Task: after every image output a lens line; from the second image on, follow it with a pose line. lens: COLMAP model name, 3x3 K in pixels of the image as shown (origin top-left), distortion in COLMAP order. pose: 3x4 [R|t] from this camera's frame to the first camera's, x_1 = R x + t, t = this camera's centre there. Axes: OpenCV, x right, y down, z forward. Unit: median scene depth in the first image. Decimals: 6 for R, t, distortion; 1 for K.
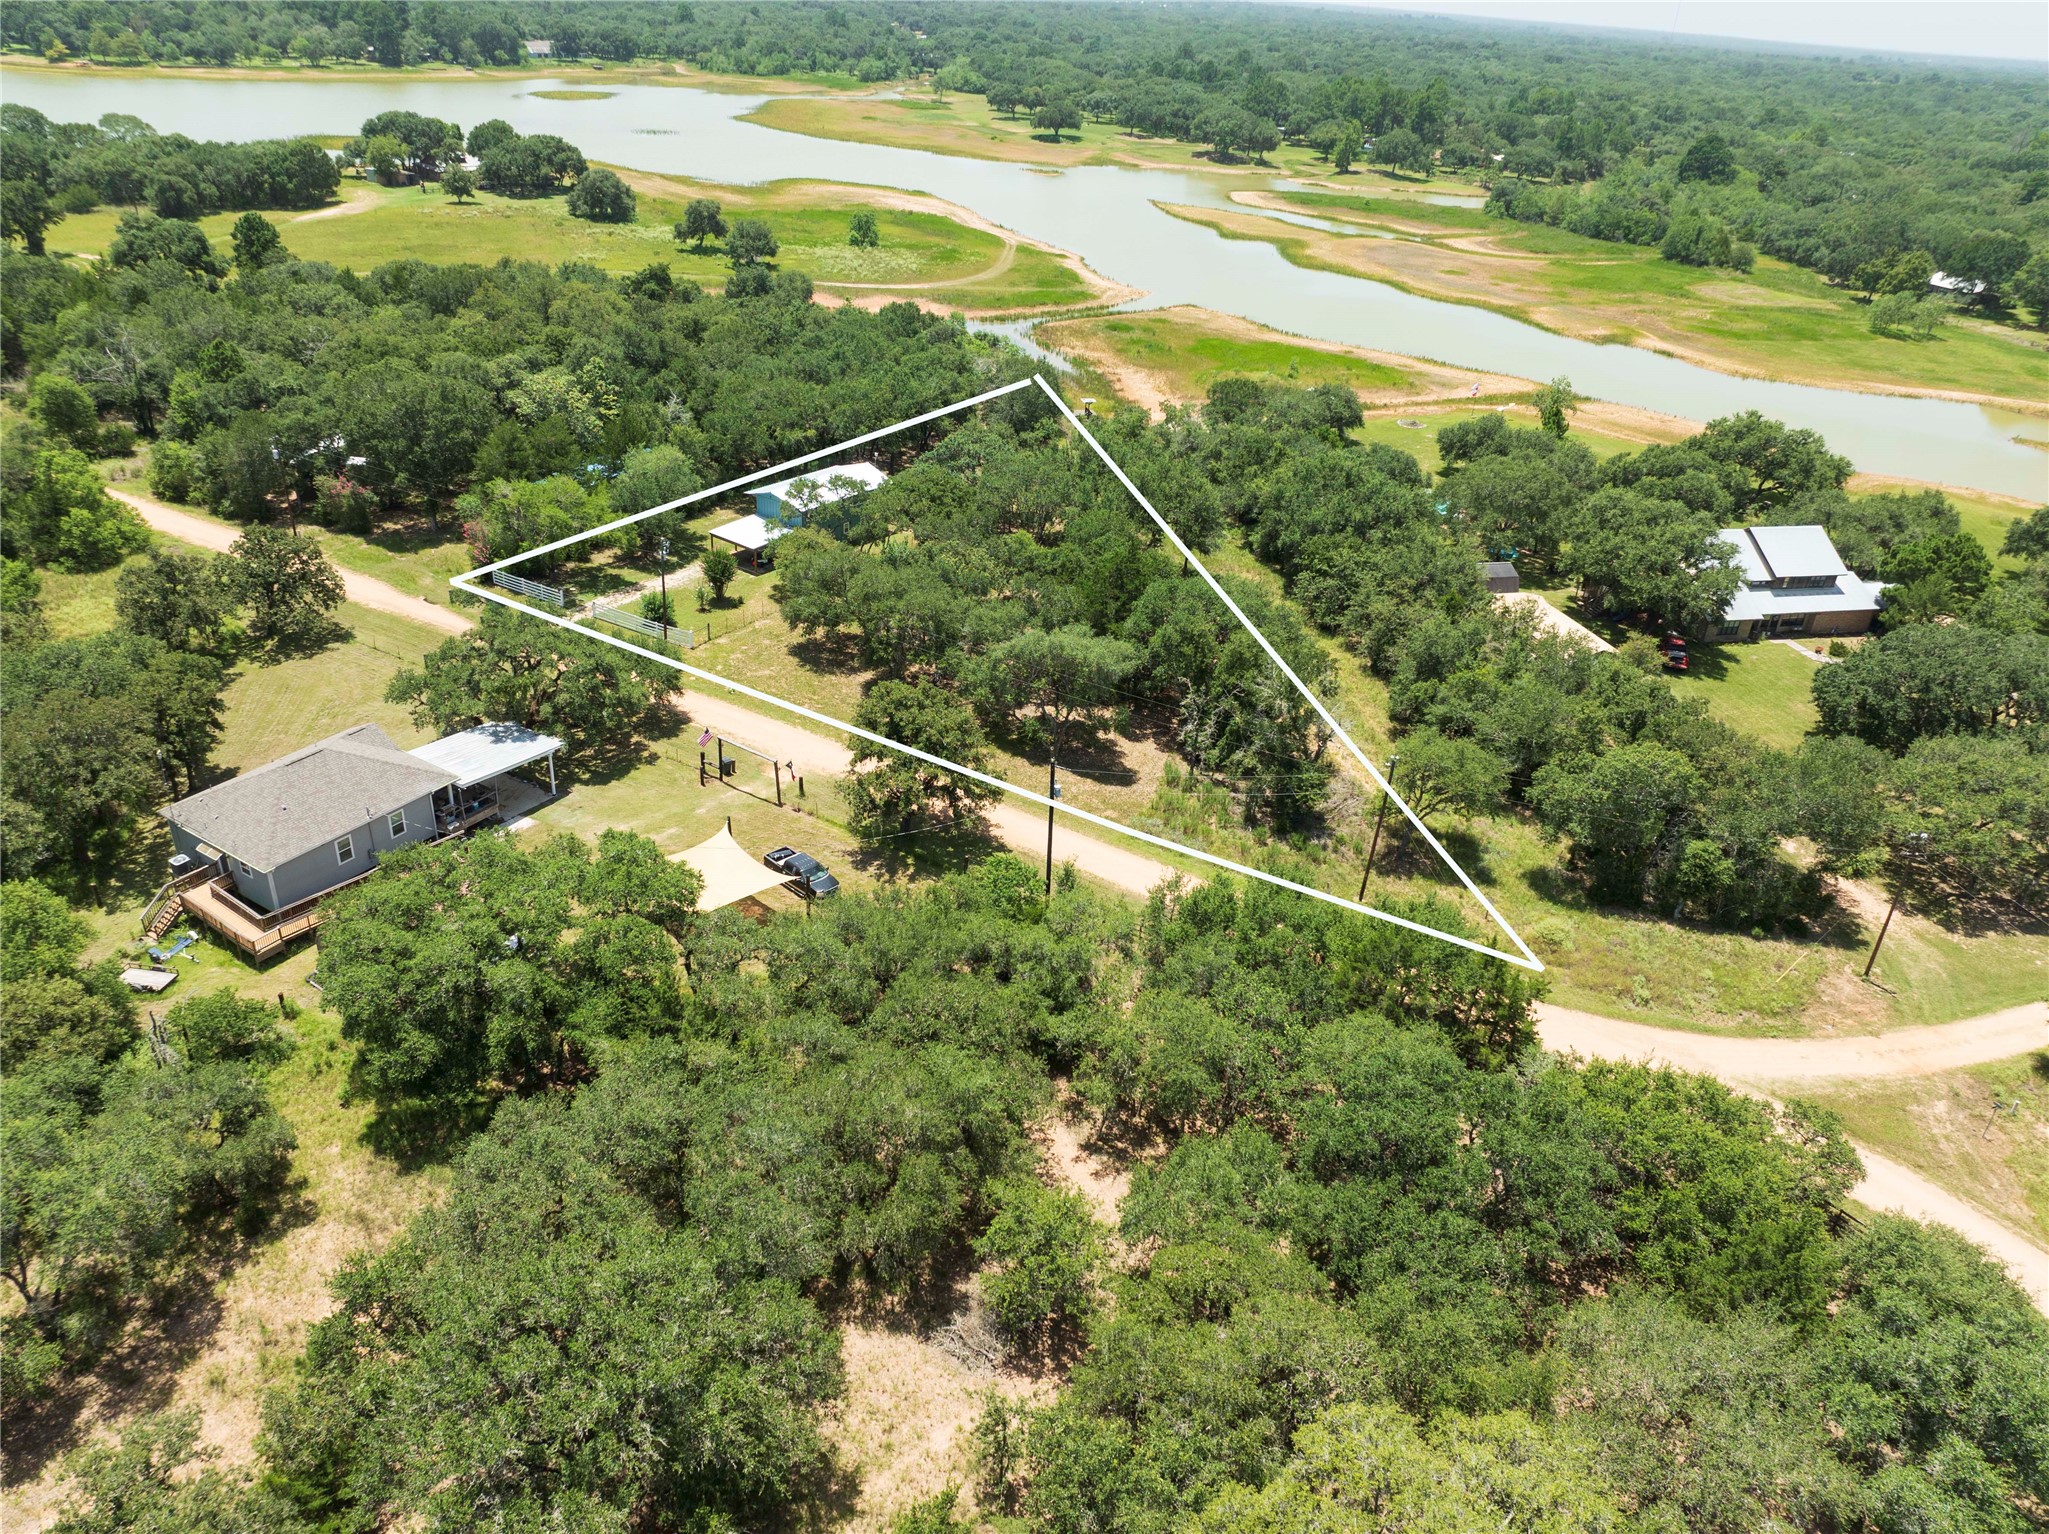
lens RADIAL K [[1461.7, 0, 1030.2], [0, 1461.7, 775.5], [0, 0, 1]] dist [-0.058638, 0.034492]
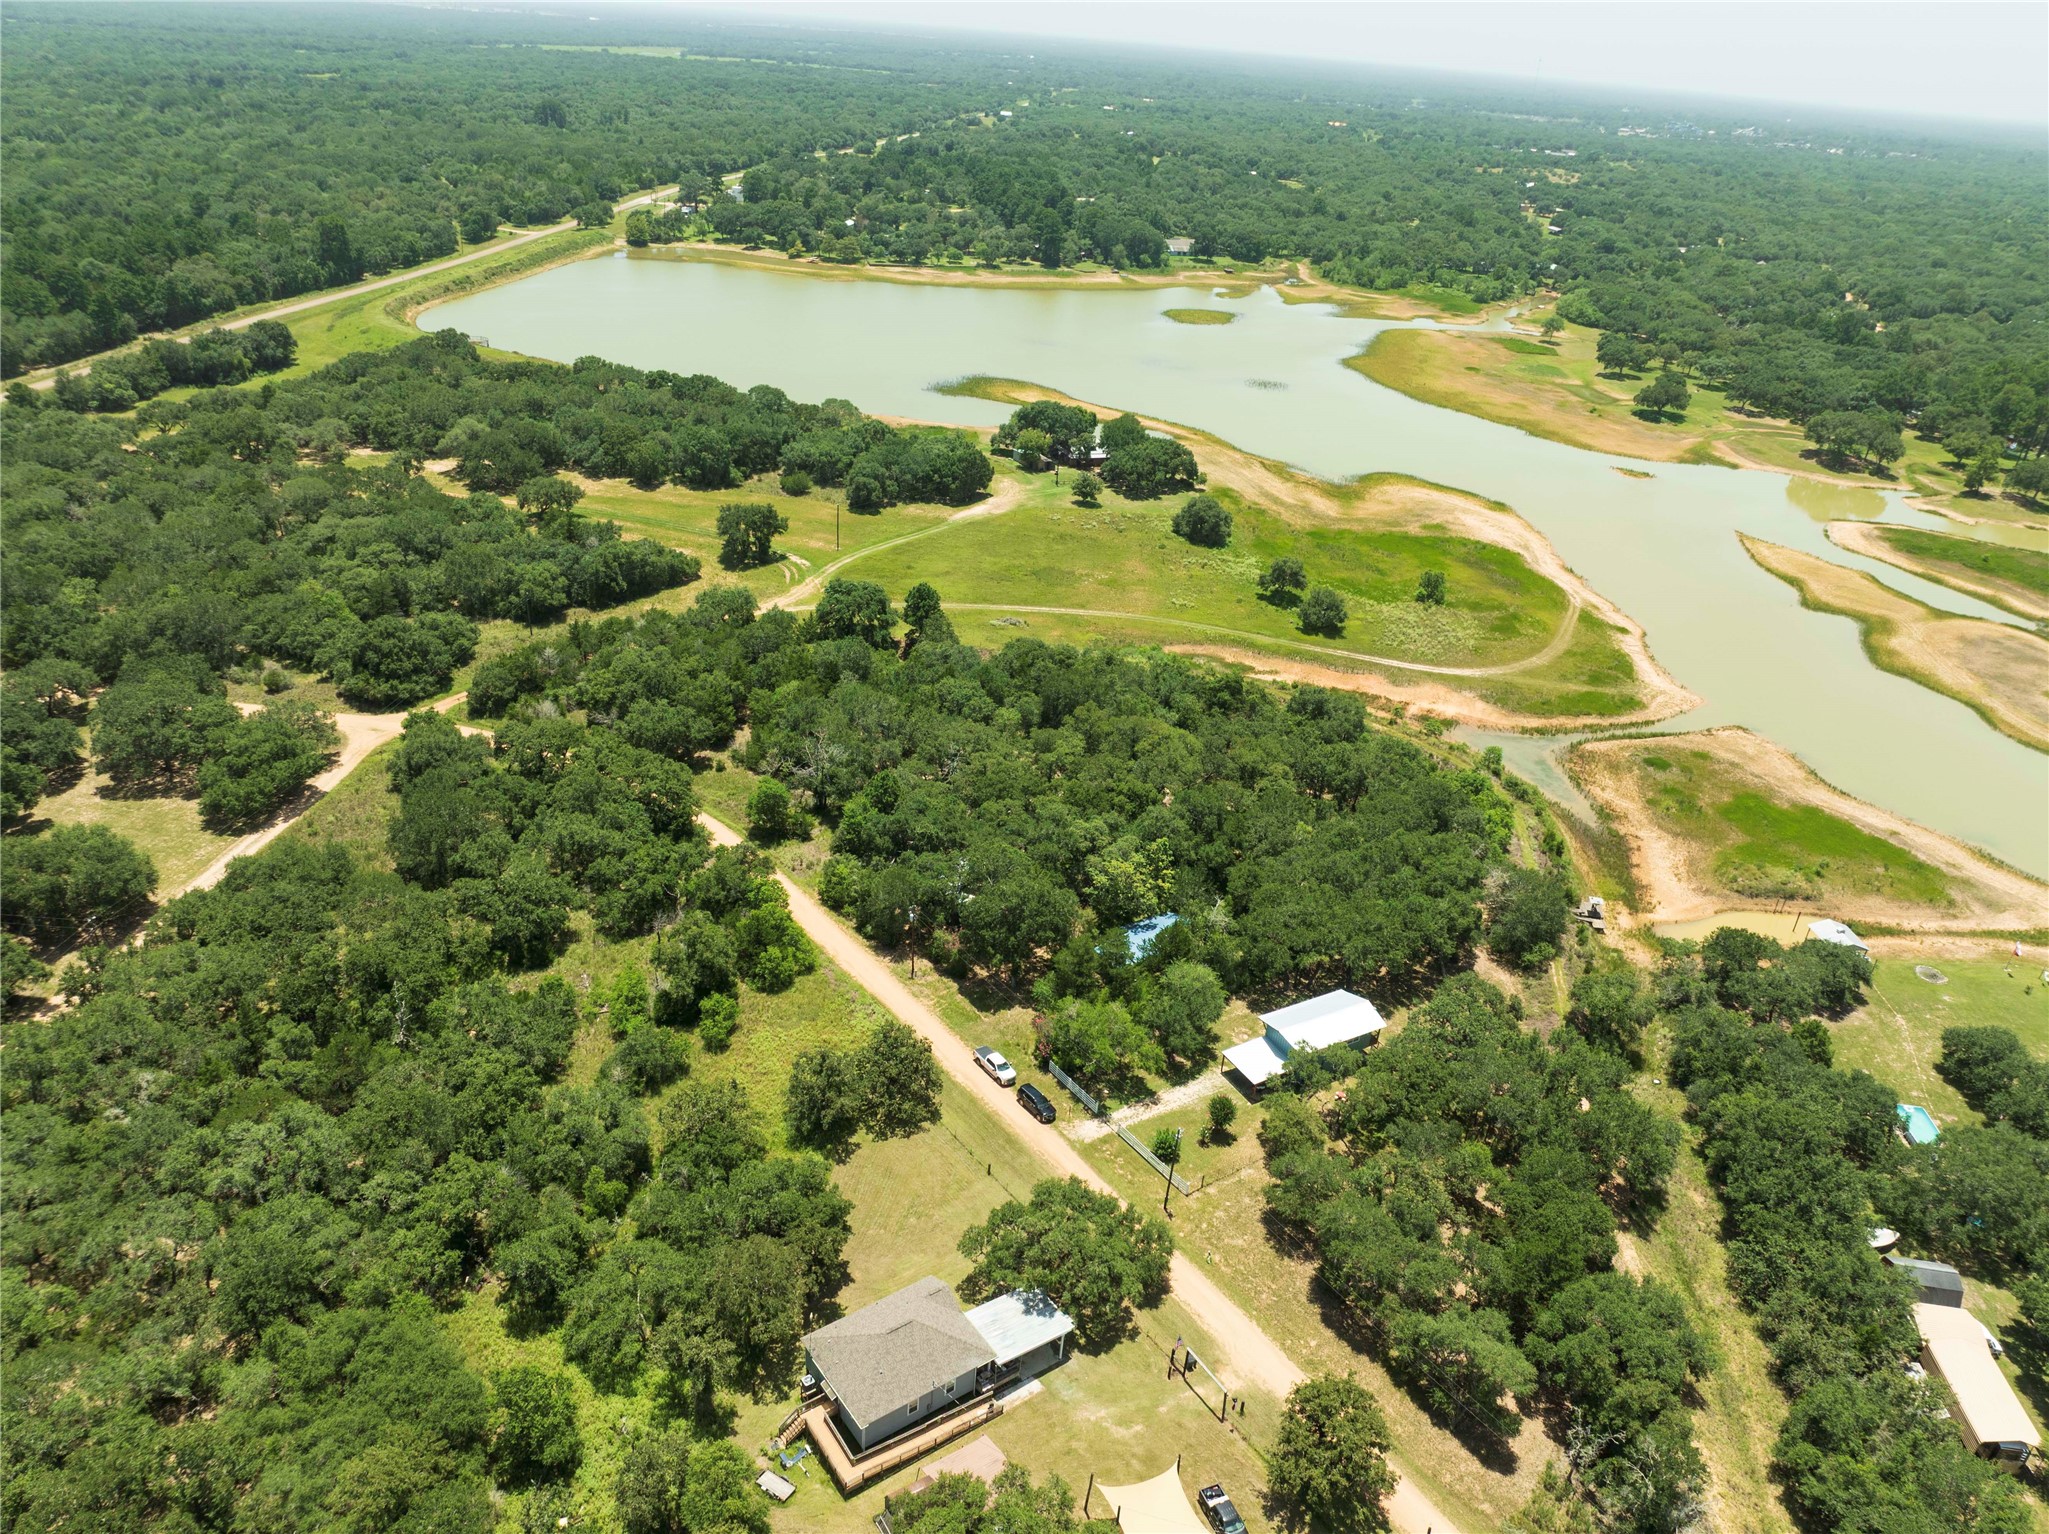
lens RADIAL K [[1461.7, 0, 1016.2], [0, 1461.7, 760.2], [0, 0, 1]] dist [-0.058638, 0.034492]
pose [[0.919897, 0.179509, -0.348664, 0.001219], [-0.198840, 0.979825, -0.020148, -0.343926], [0.338013, 0.087863, 0.937031, -0.216615]]
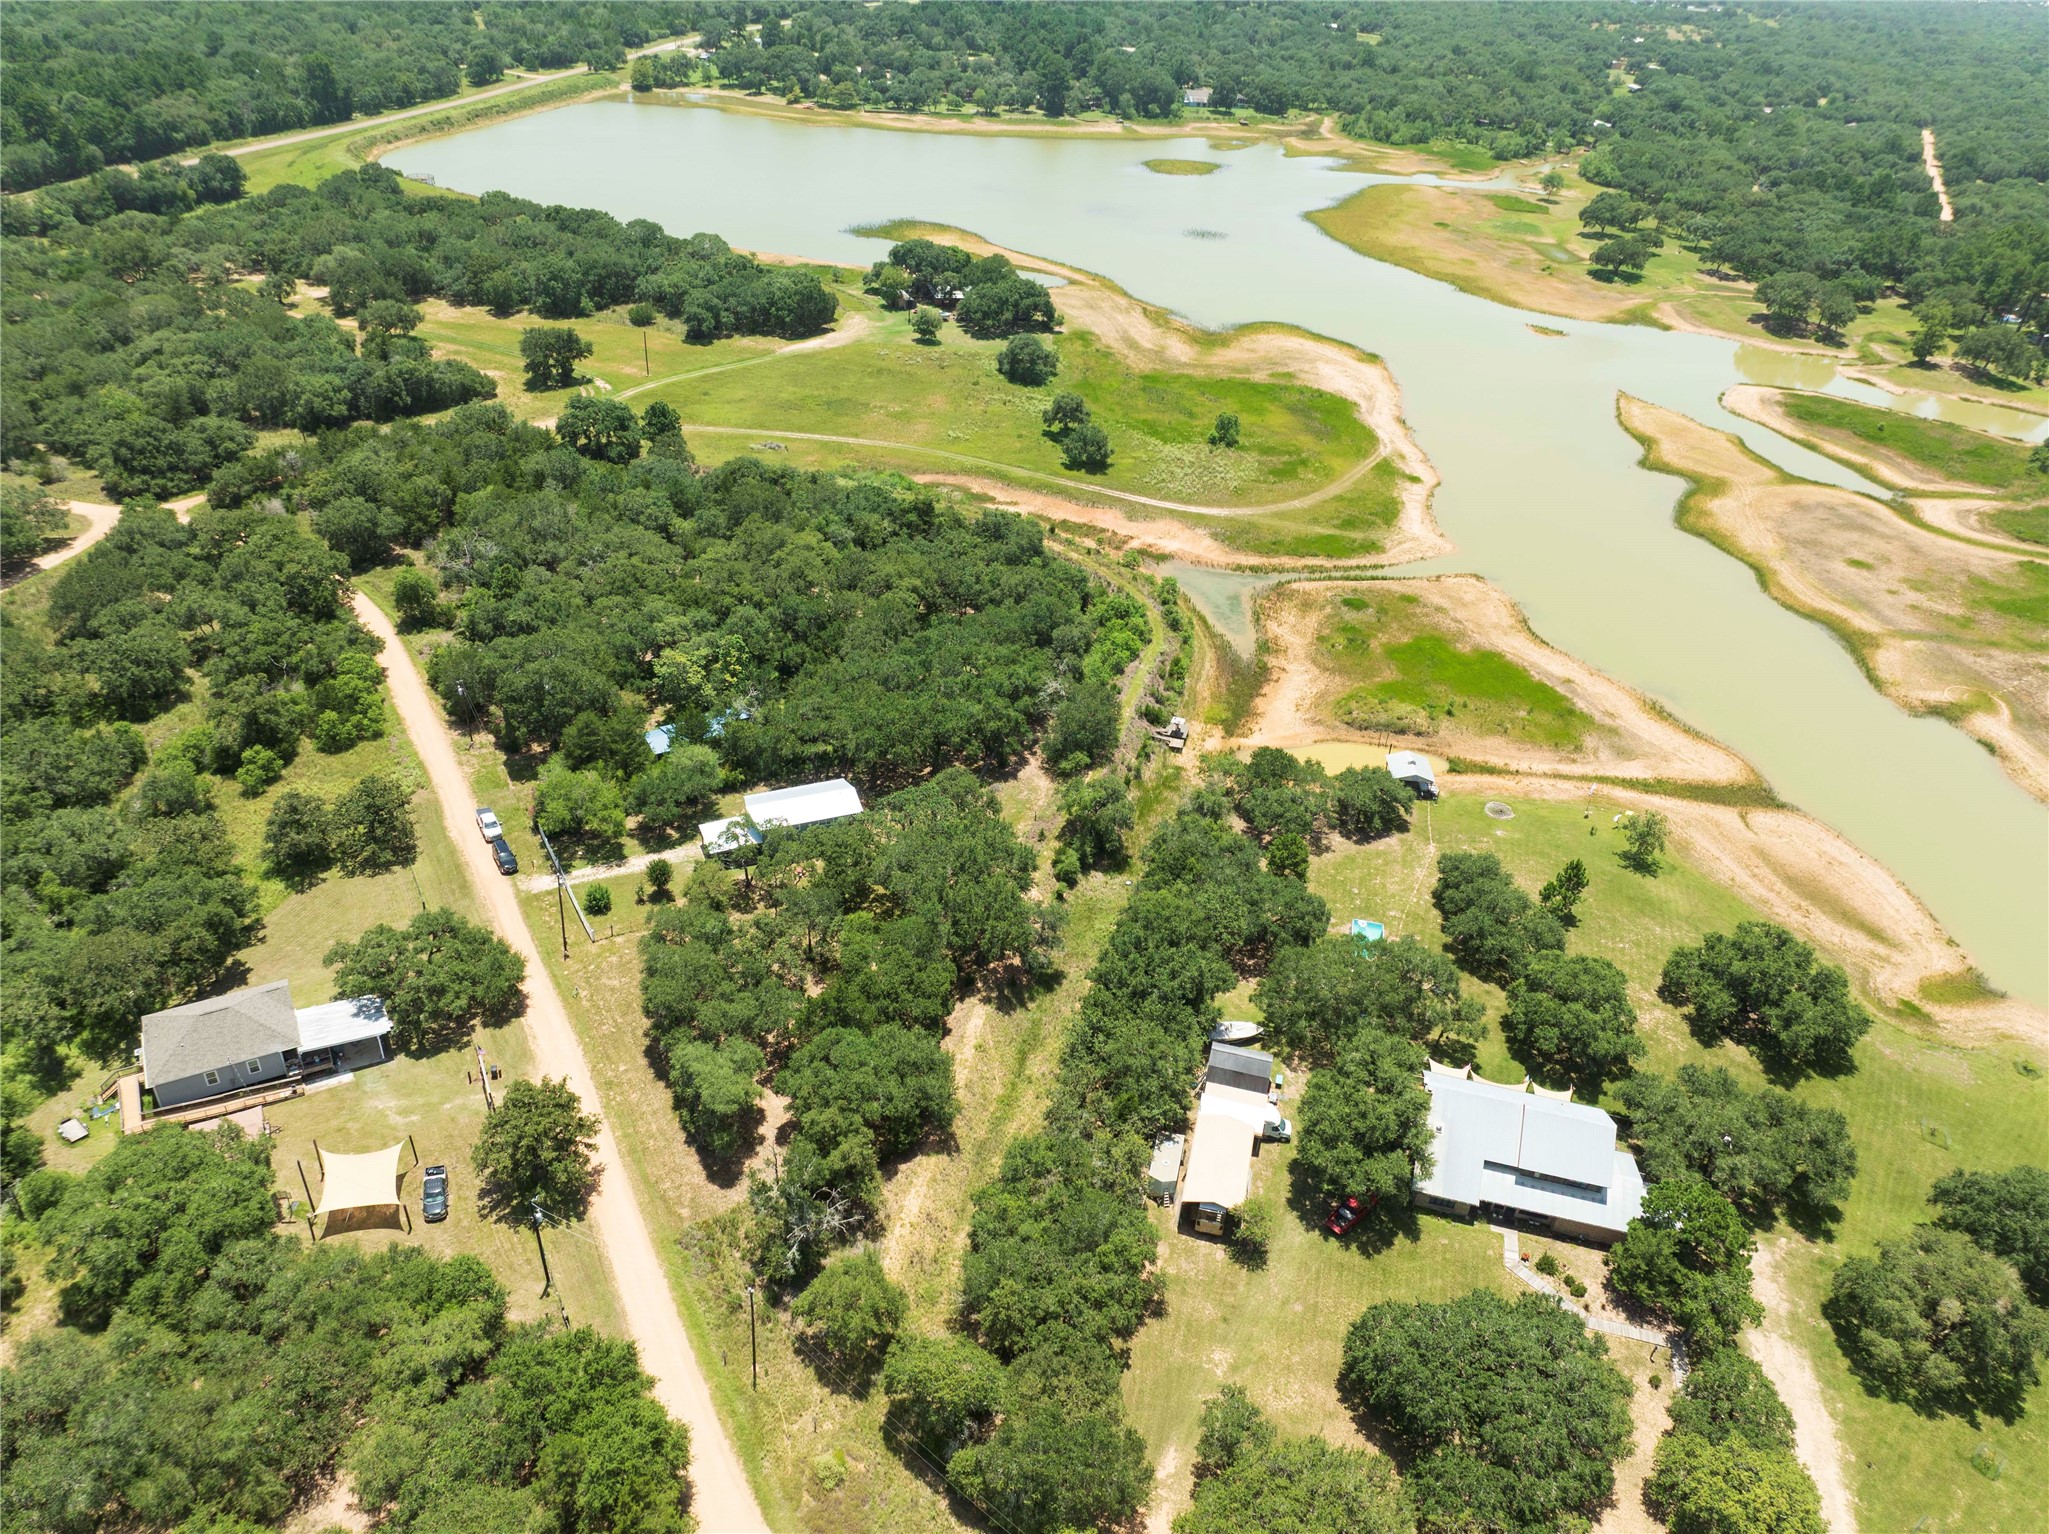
lens RADIAL K [[1461.7, 0, 1023.8], [0, 1461.7, 771.3], [0, 0, 1]] dist [-0.058638, 0.034492]
pose [[0.871690, 0.256862, -0.417348, 0.549621], [-0.243471, 0.966082, 0.086064, -0.390526], [0.425298, 0.026591, 0.904662, -0.045732]]
